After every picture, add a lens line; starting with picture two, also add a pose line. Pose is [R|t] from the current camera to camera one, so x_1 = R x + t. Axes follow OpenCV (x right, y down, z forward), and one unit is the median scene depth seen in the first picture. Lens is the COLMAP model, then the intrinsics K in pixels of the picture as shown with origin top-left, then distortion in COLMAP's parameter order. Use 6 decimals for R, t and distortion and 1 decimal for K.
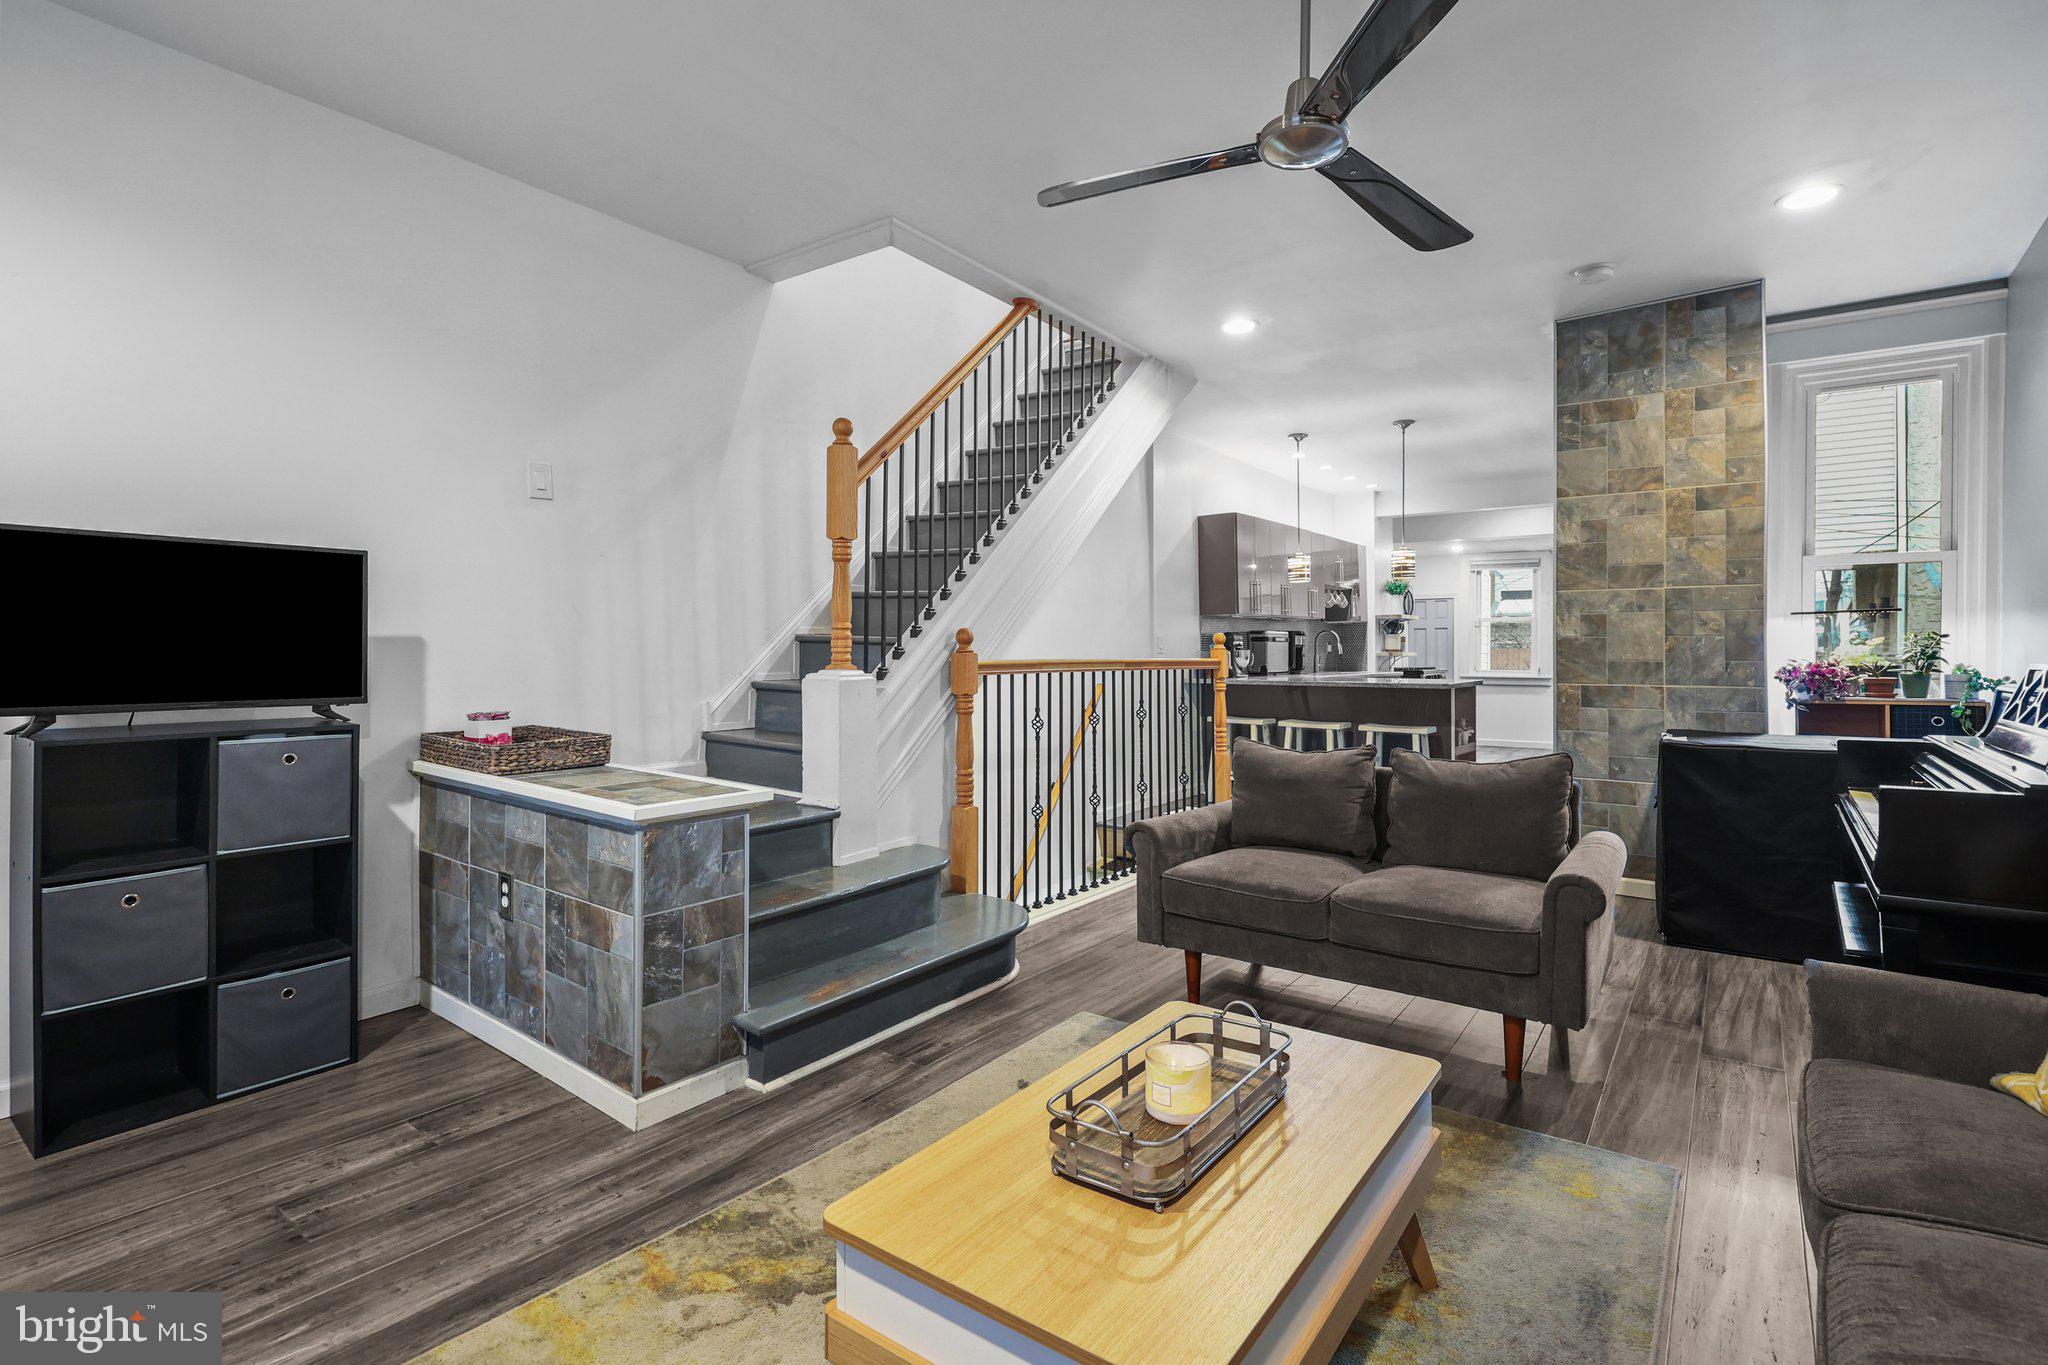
lens RADIAL K [[949.2, 0, 1034.2], [0, 949.2, 645.4], [0, 0, 1]] dist [0.000098, -0.000011]
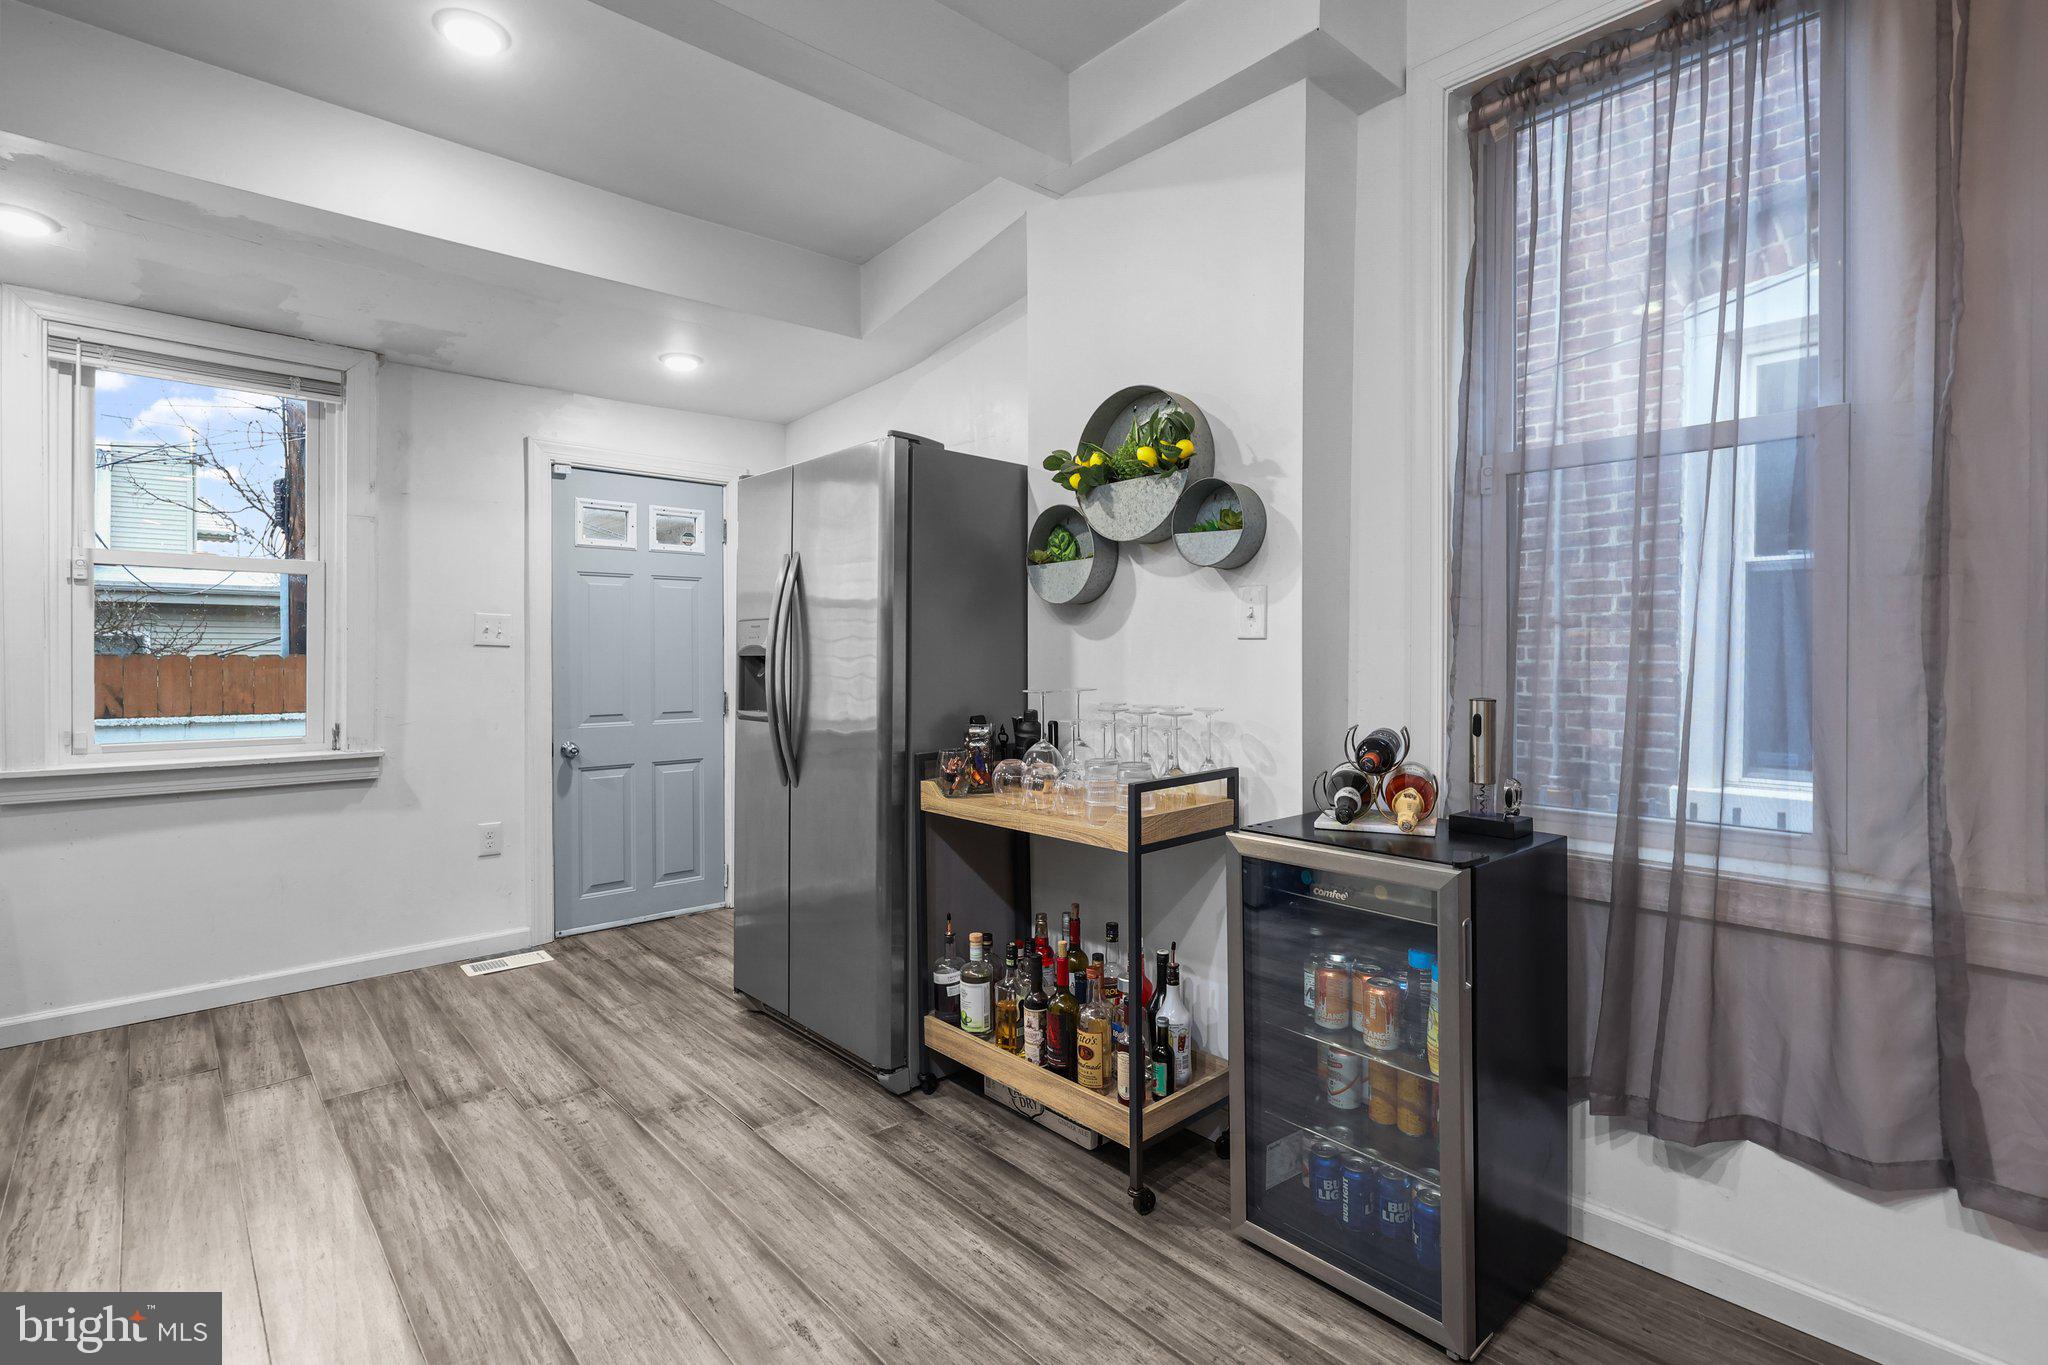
lens RADIAL K [[975.7, 0, 1025.7], [0, 975.7, 659.9], [0, 0, 1]] dist [0.001171, -0.000404]
pose [[0.199637, -0.011788, 0.979799, 0.693462], [-0.007946, 0.999875, 0.013648, -0.009796], [-0.979838, -0.010510, 0.199519, 1.881074]]
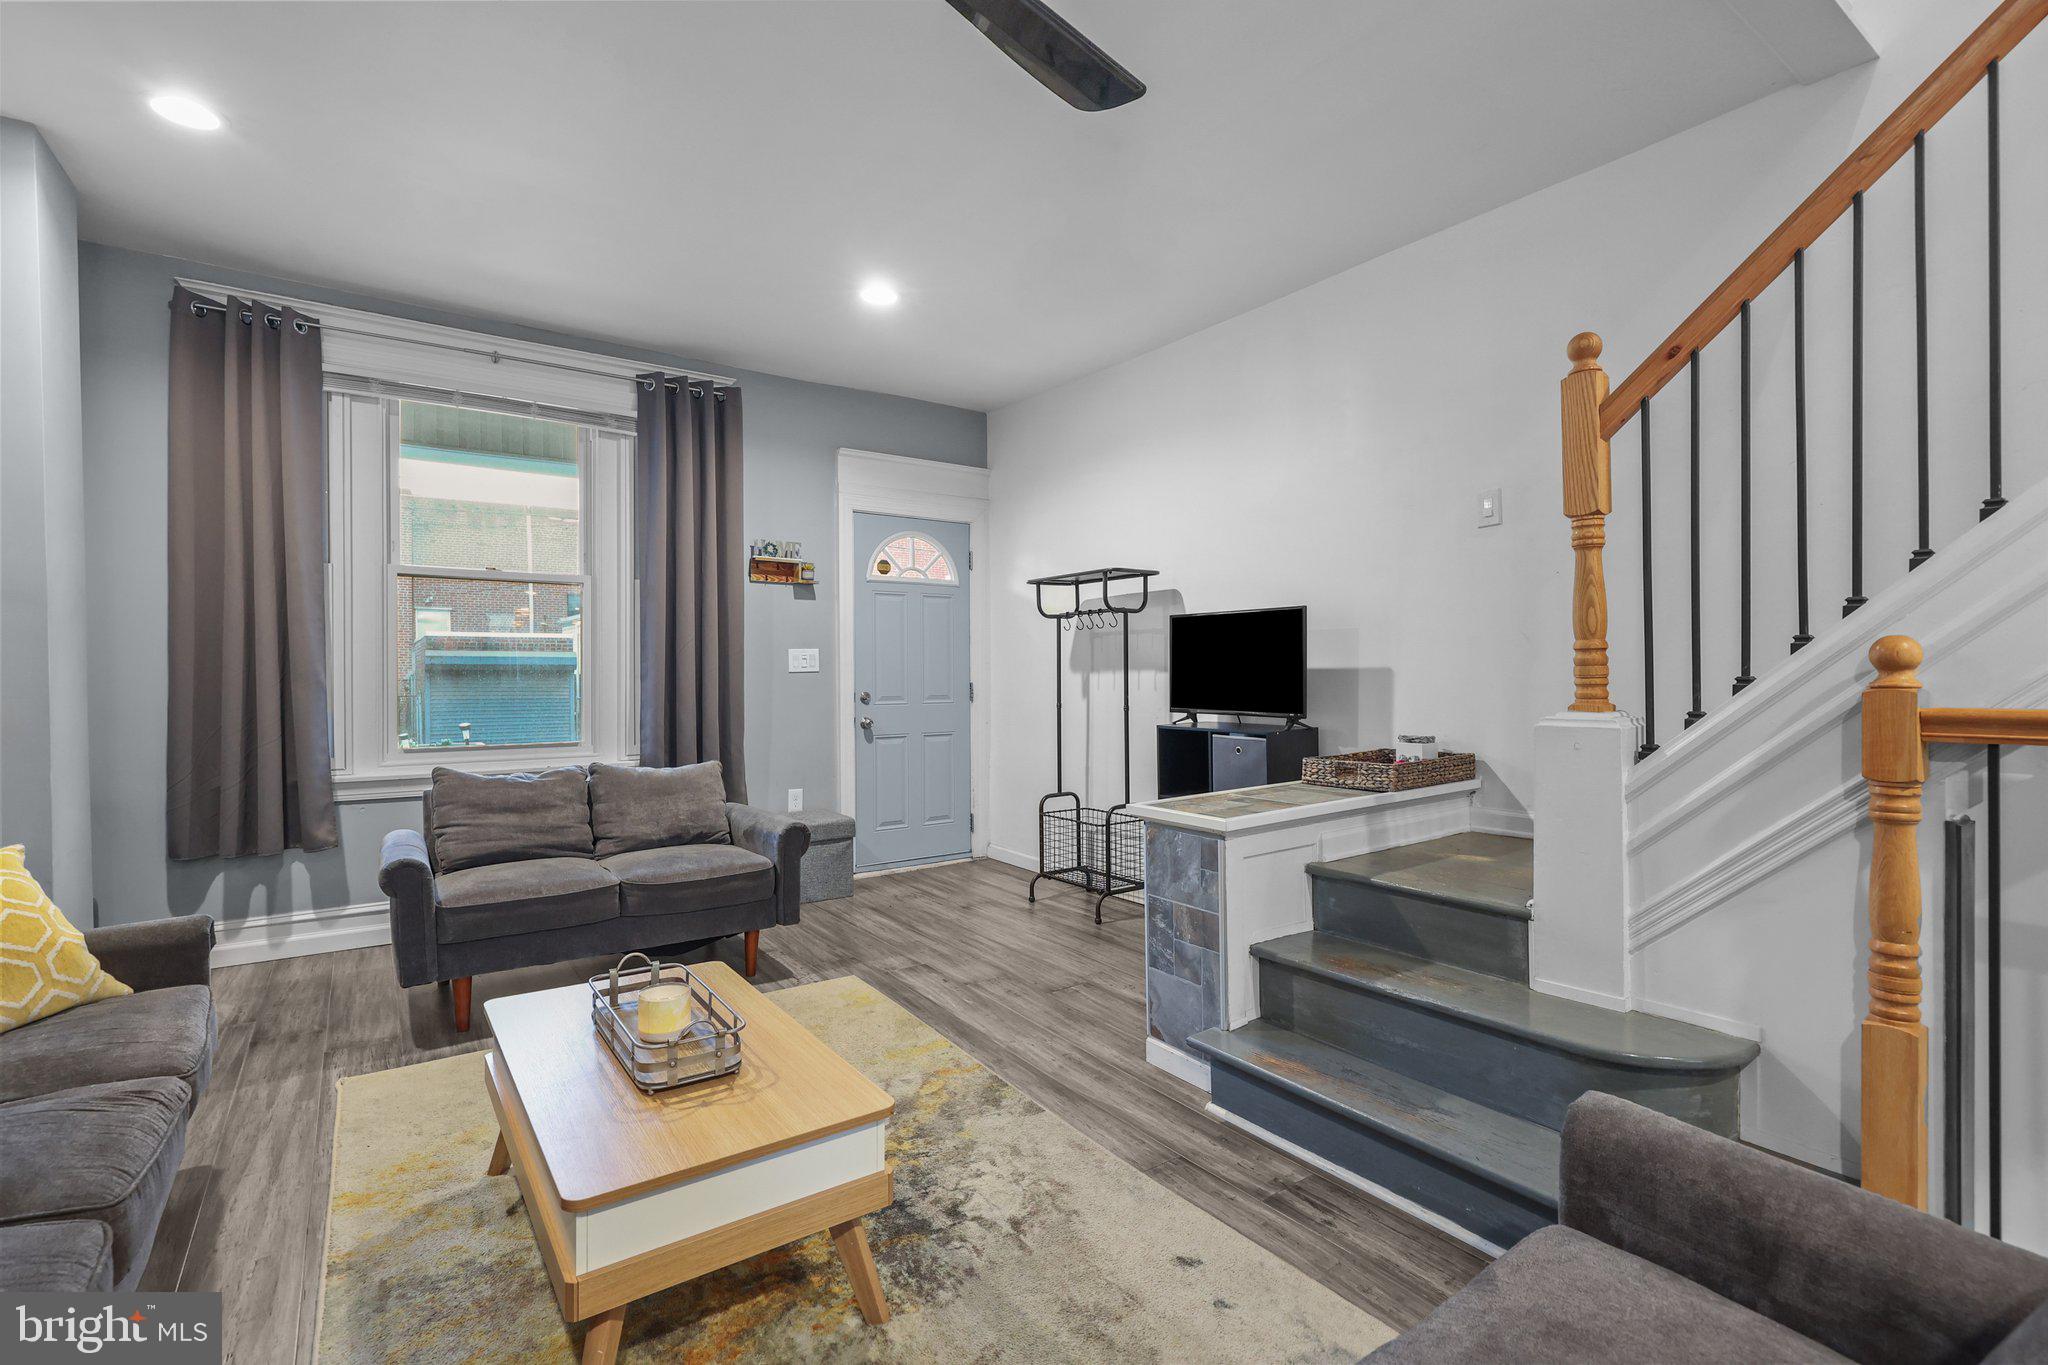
lens RADIAL K [[919.8, 0, 1024.0], [0, 919.8, 682.5], [0, 0, 1]] dist [-0.001693, -0.000406]
pose [[-0.304333, 0.009816, -0.952515, 0.433982], [0.009643, 0.999927, 0.007223, -0.002345], [0.952517, -0.006987, -0.304405, 0.665282]]
